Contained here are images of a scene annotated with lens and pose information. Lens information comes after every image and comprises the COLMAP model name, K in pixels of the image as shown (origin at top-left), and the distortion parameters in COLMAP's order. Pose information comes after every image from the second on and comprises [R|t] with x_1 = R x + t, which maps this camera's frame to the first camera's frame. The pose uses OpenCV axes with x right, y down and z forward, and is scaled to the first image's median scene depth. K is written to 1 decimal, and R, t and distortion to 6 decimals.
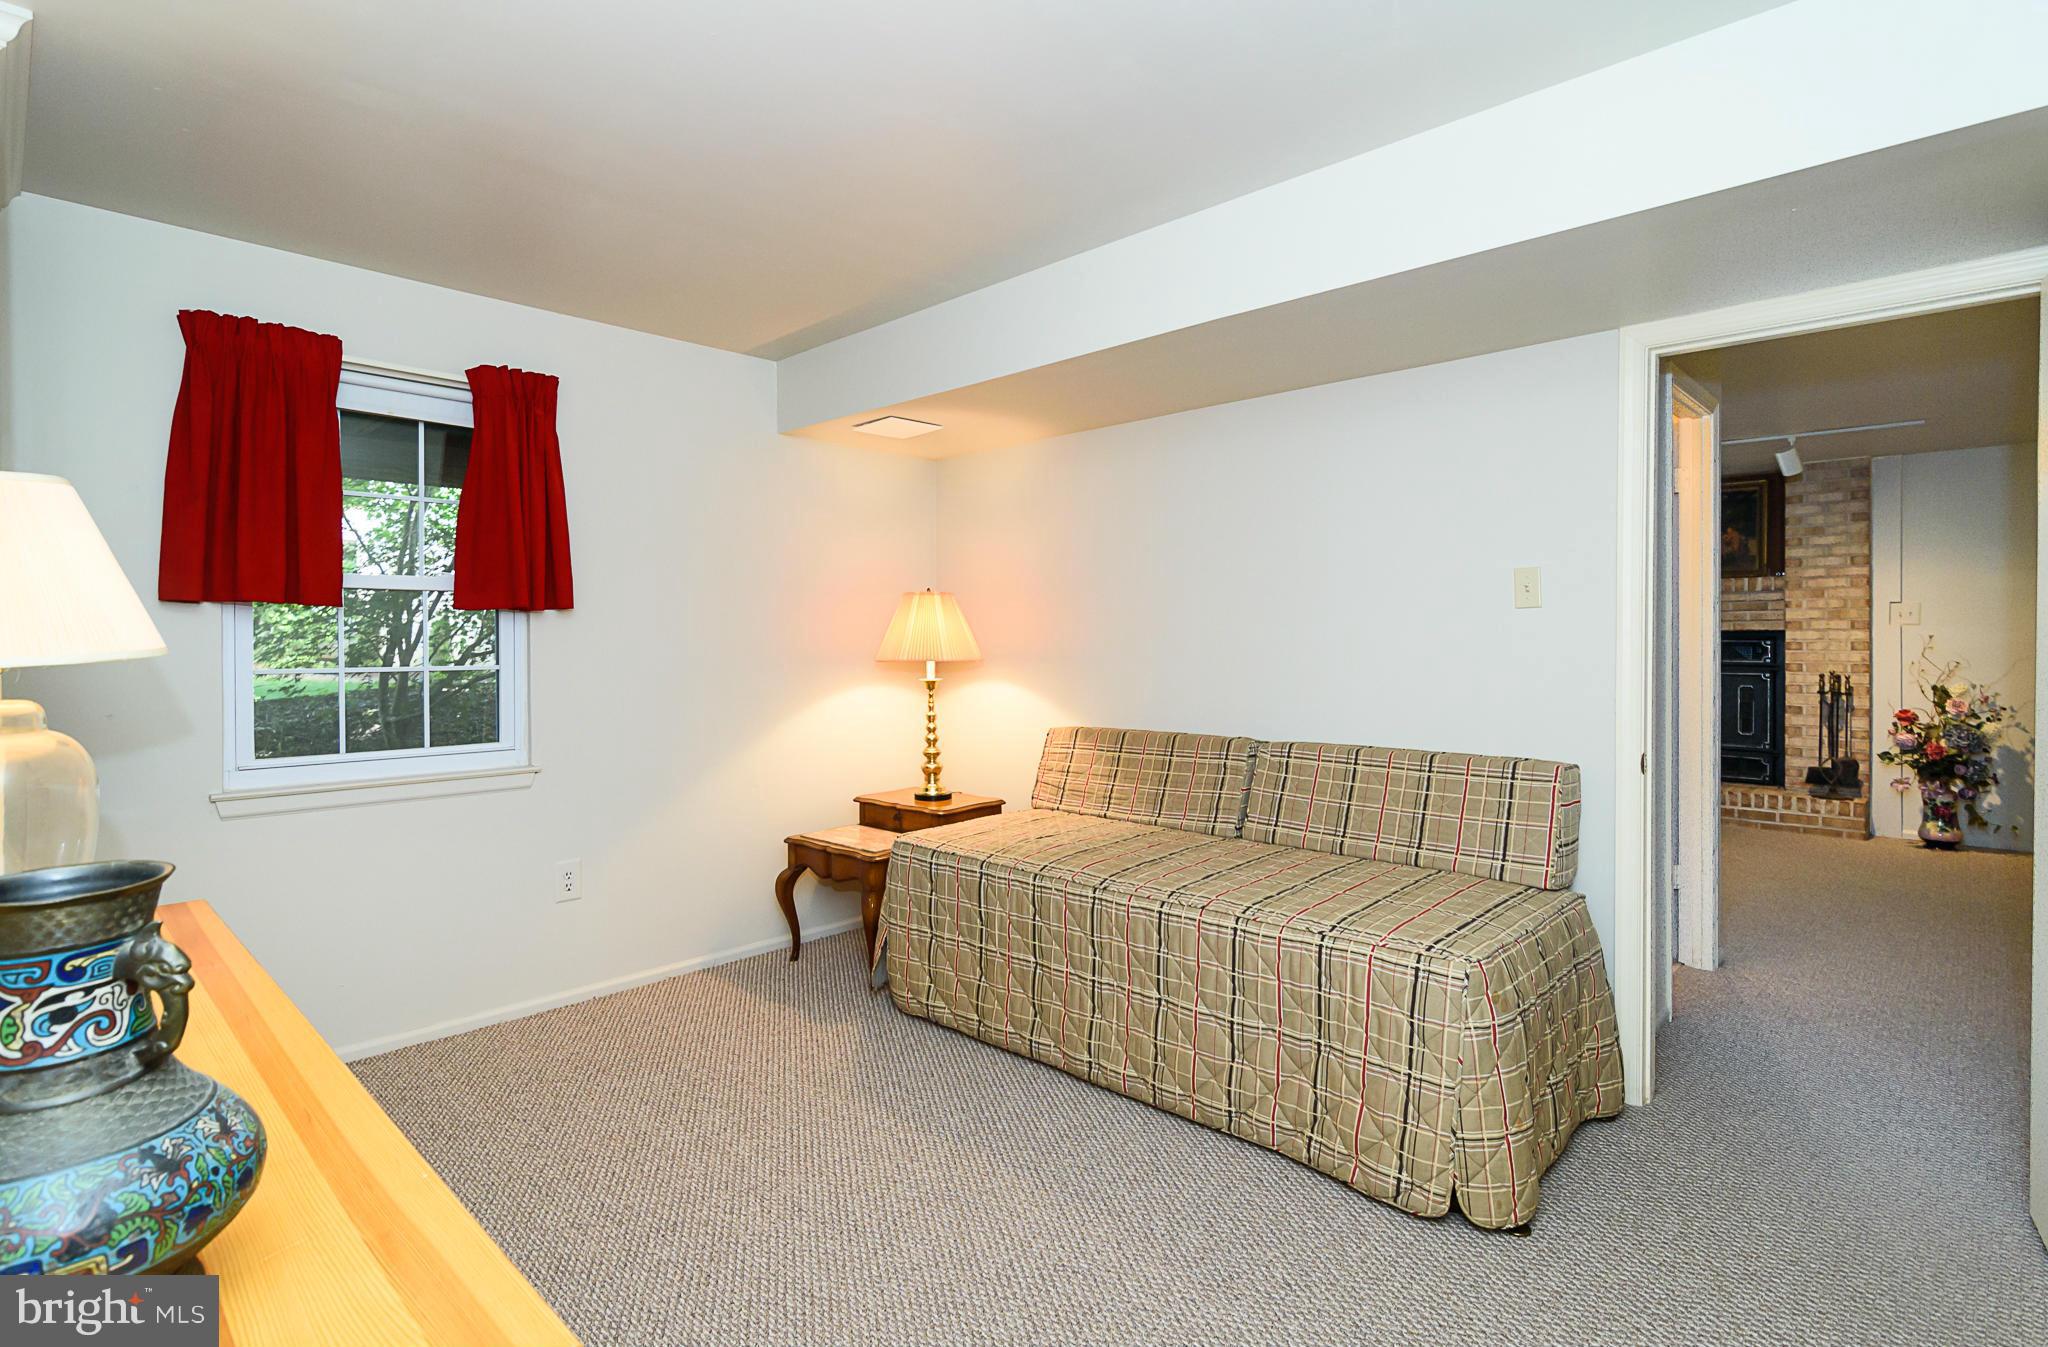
lens RADIAL K [[1001.0, 0, 1022.6], [0, 1001.0, 657.5], [0, 0, 1]] dist [-0.006780, 0.000385]
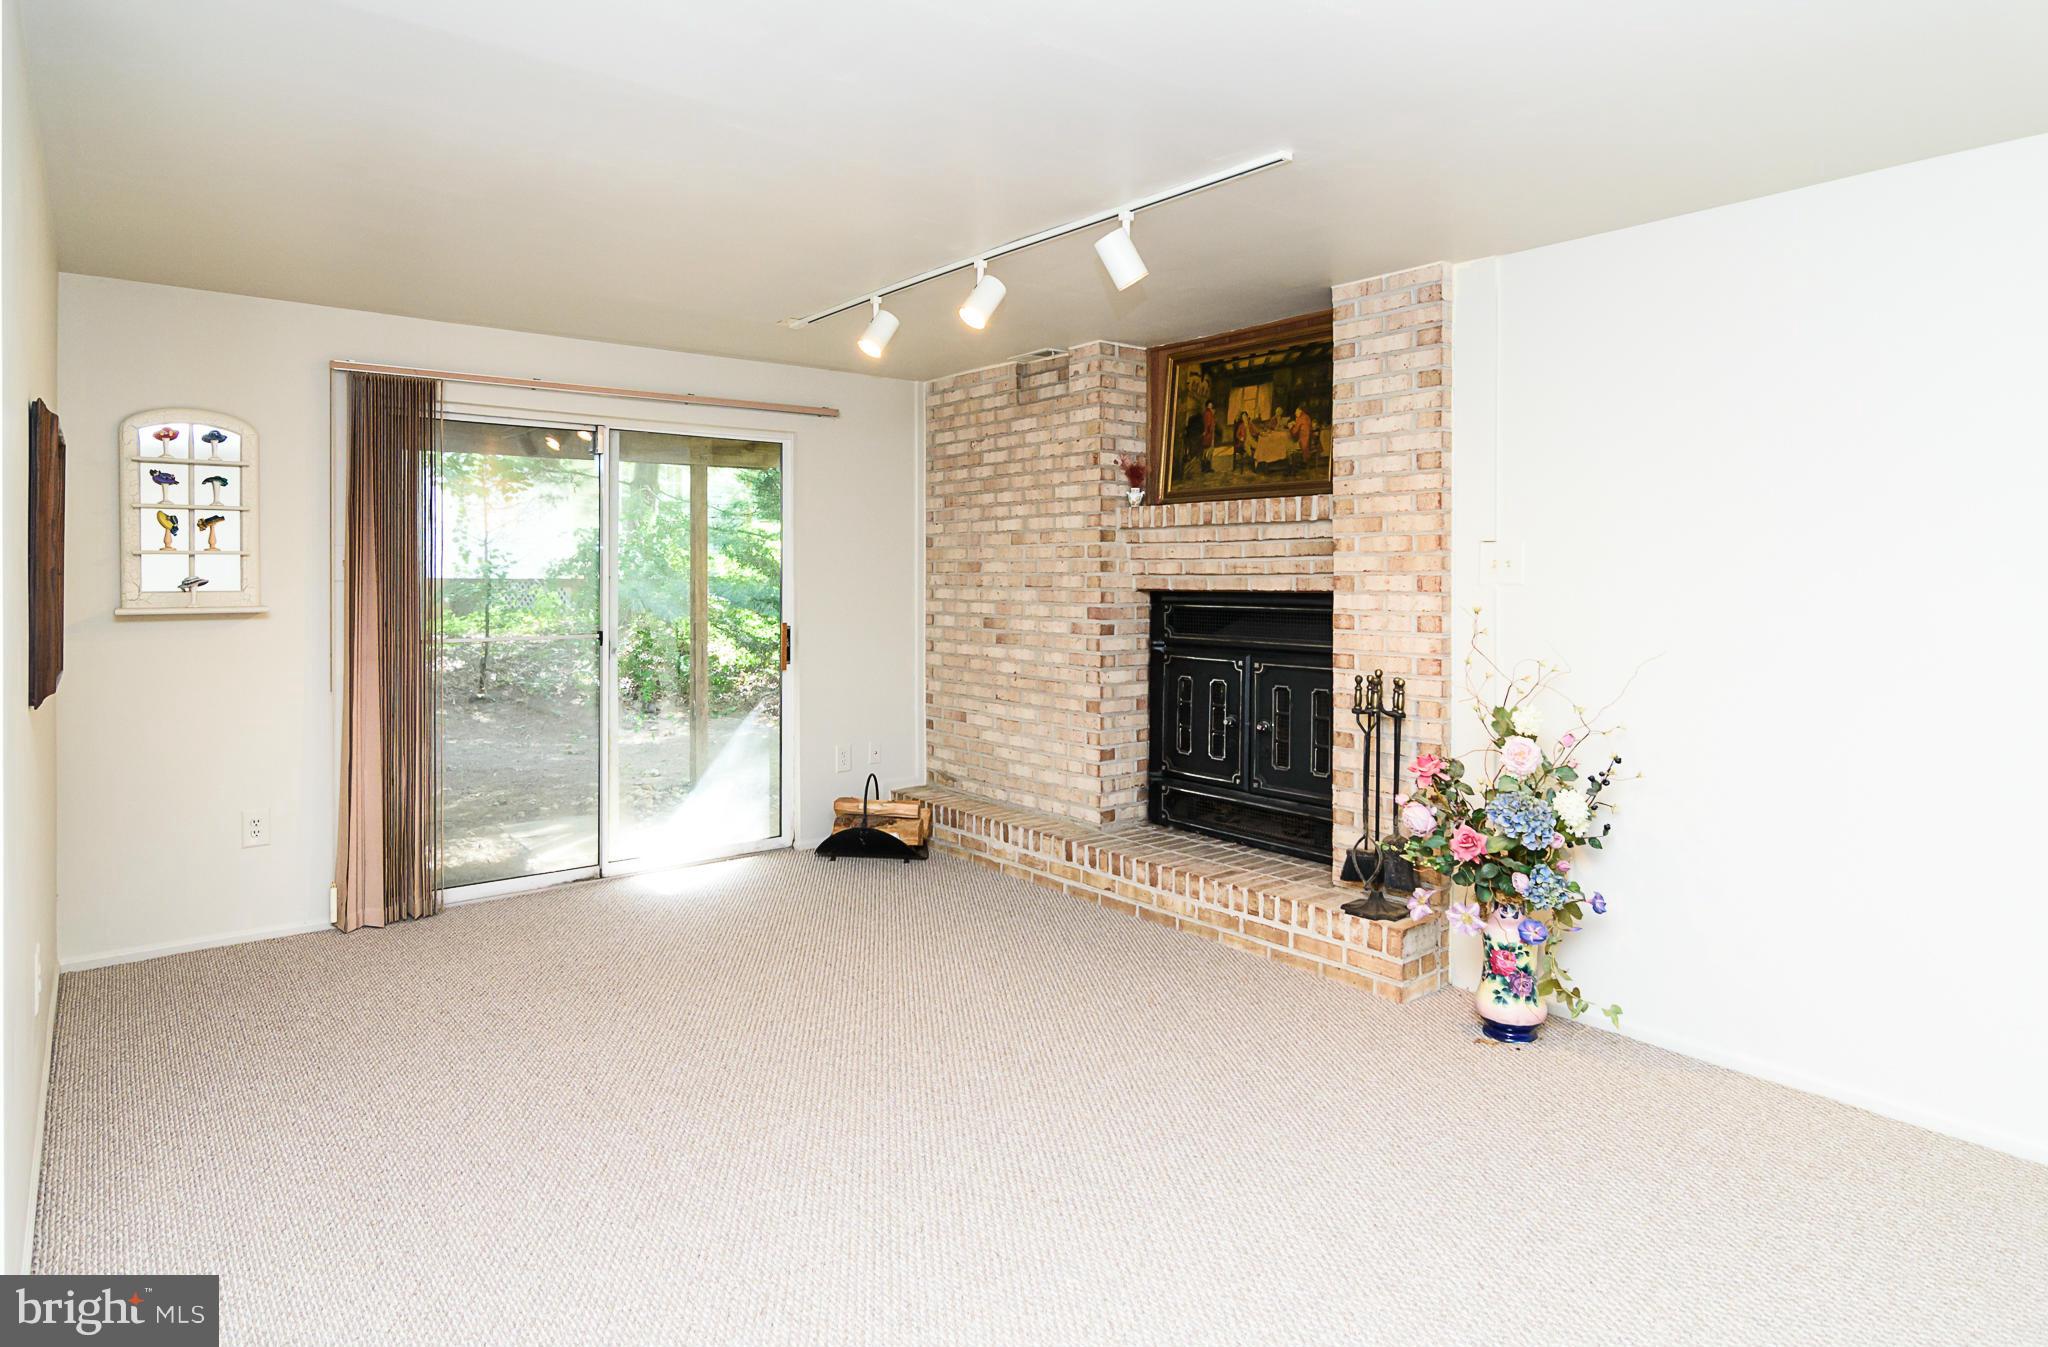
lens RADIAL K [[1151.1, 0, 1066.3], [0, 1151.1, 598.3], [0, 0, 1]] dist [0.002653, 0.000079]
pose [[0.994886, 0.013744, -0.100063, 0.698000], [-0.014589, 0.999864, -0.007724, -0.017568], [0.099943, 0.009144, 0.994951, 0.369655]]
